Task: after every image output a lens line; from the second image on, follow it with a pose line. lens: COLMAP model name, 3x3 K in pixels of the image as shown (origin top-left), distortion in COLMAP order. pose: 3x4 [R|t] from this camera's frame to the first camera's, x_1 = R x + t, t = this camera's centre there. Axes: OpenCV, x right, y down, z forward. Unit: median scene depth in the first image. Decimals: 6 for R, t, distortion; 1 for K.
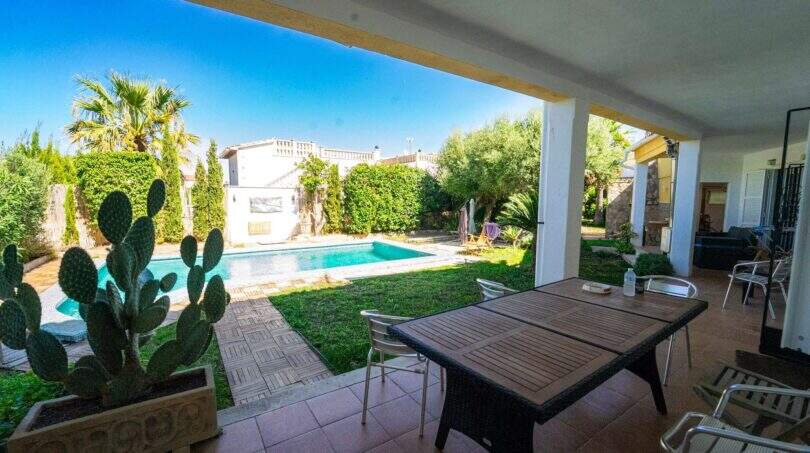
lens RADIAL K [[328.1, 0, 404.0], [0, 328.1, 230.5], [0, 0, 1]] dist [-0.023480, -0.000048]
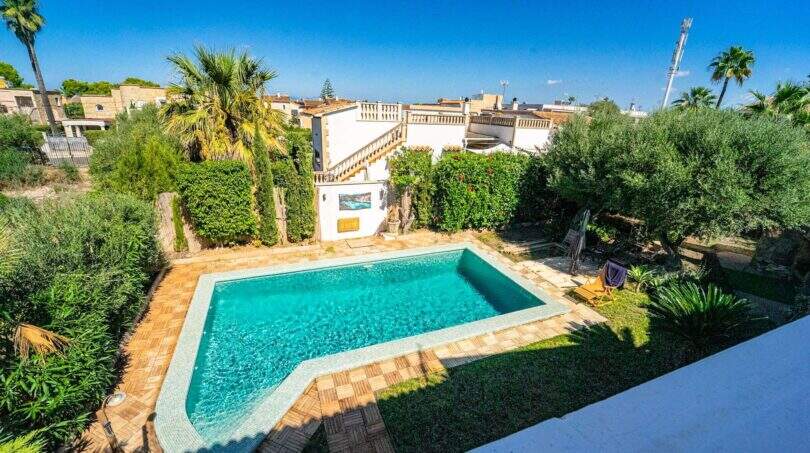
lens RADIAL K [[328.1, 0, 404.0], [0, 328.1, 230.5], [0, 0, 1]] dist [-0.023480, -0.000048]
pose [[0.977825, 0.105931, -0.180659, -0.094746], [-0.058278, 0.966204, 0.251106, -0.224157], [0.201154, -0.235009, 0.950951, 0.098395]]
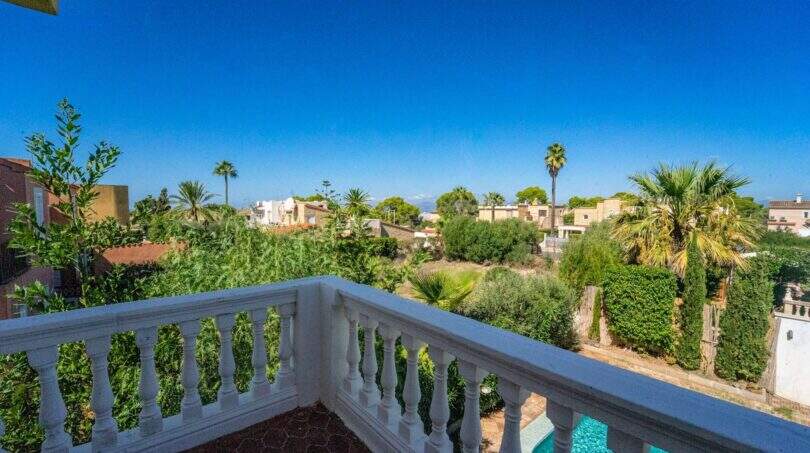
lens RADIAL K [[328.1, 0, 404.0], [0, 328.1, 230.5], [0, 0, 1]] dist [-0.023480, -0.000048]
pose [[0.108194, 0.060609, -0.992280, 0.029407], [-0.101766, 0.993572, 0.049592, -0.230331], [0.988907, 0.095615, 0.113667, 0.093054]]
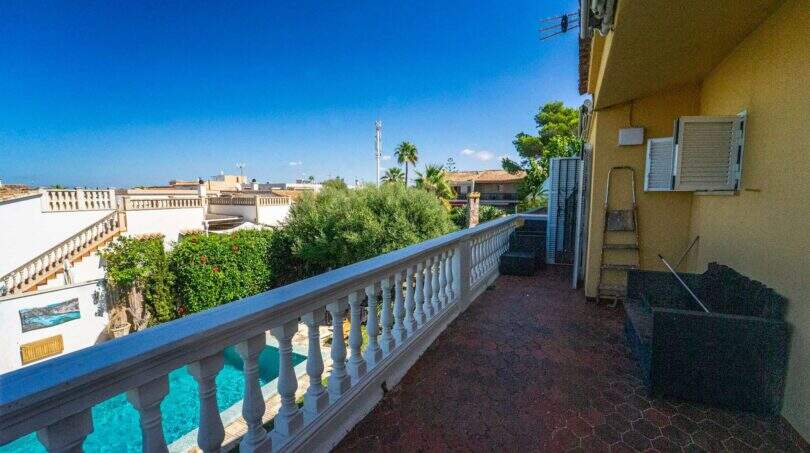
lens RADIAL K [[328.1, 0, 404.0], [0, 328.1, 230.5], [0, 0, 1]] dist [-0.023480, -0.000048]
pose [[0.874908, -0.059759, 0.480588, -0.065086], [0.053580, 0.998210, 0.026582, -0.219809], [-0.481316, 0.002493, 0.876544, 0.020349]]
